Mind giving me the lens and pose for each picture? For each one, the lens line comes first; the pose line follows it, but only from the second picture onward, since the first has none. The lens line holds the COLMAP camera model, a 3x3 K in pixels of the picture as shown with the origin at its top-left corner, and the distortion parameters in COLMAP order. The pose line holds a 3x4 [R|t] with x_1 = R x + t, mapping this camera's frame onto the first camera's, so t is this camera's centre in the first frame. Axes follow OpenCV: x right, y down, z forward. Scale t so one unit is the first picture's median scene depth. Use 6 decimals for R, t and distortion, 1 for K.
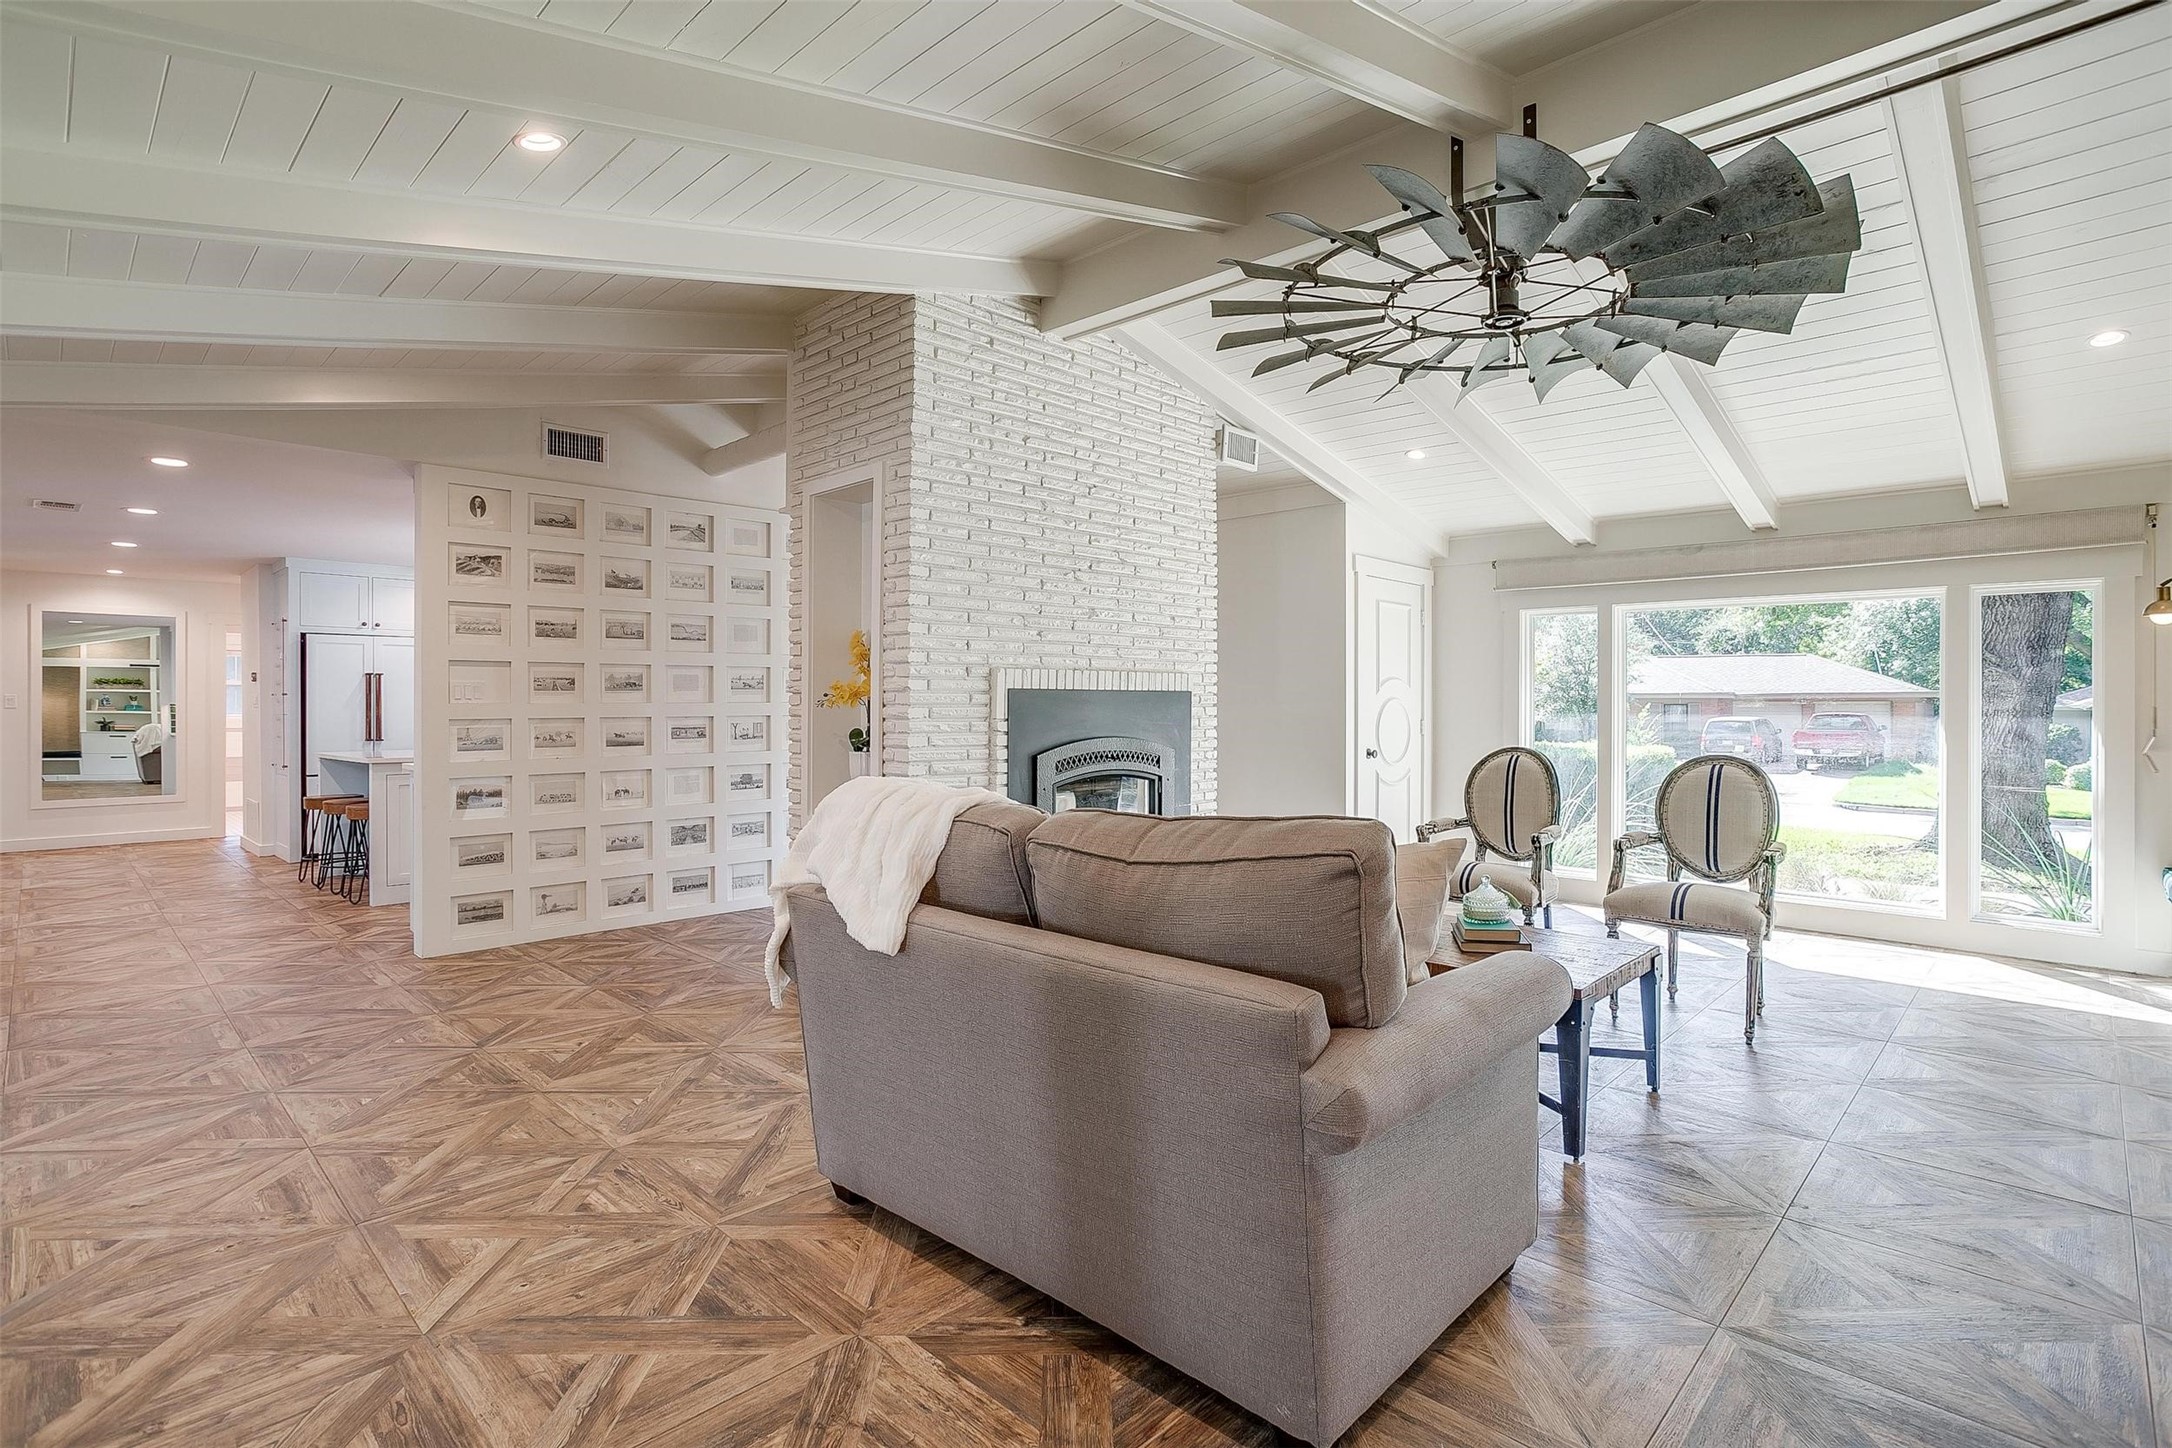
lens RADIAL K [[1042.5, 0, 1089.1], [0, 1042.5, 716.6], [0, 0, 1]] dist [-0.019041, 0.000080]
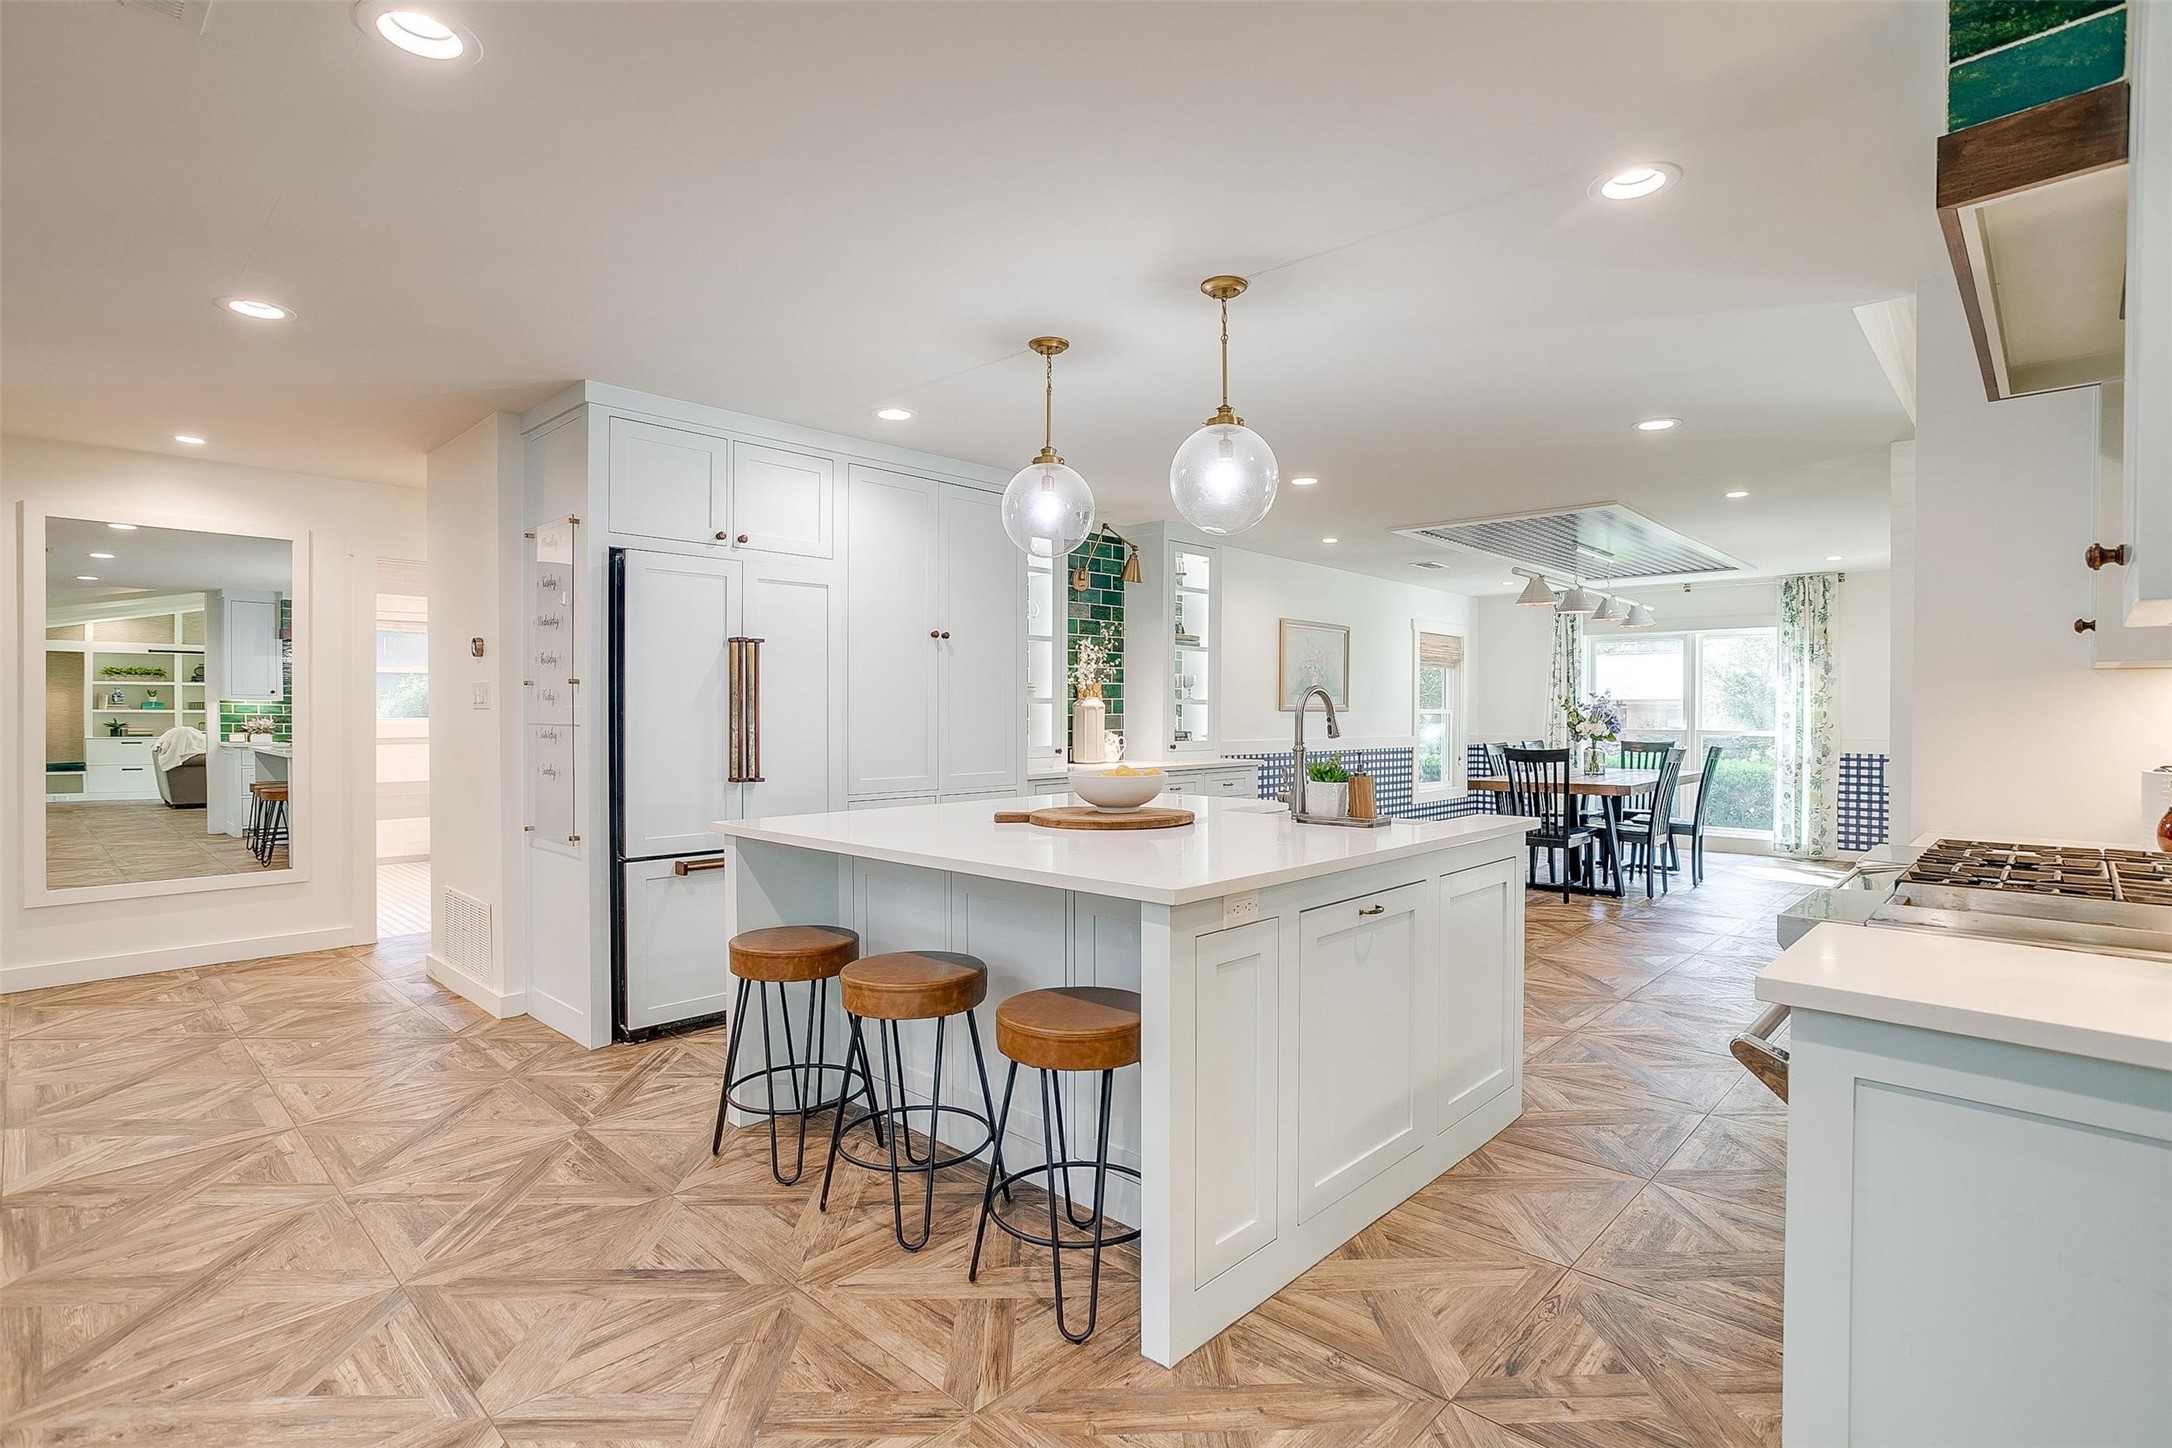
lens RADIAL K [[1042.5, 0, 1082.5], [0, 1042.5, 721.0], [0, 0, 1]] dist [-0.019041, 0.000080]
pose [[0.999989, 0.003406, 0.003125, -0.247498], [-0.003416, 0.999989, 0.003357, -0.002379], [-0.003114, -0.003367, 0.999989, 0.237941]]
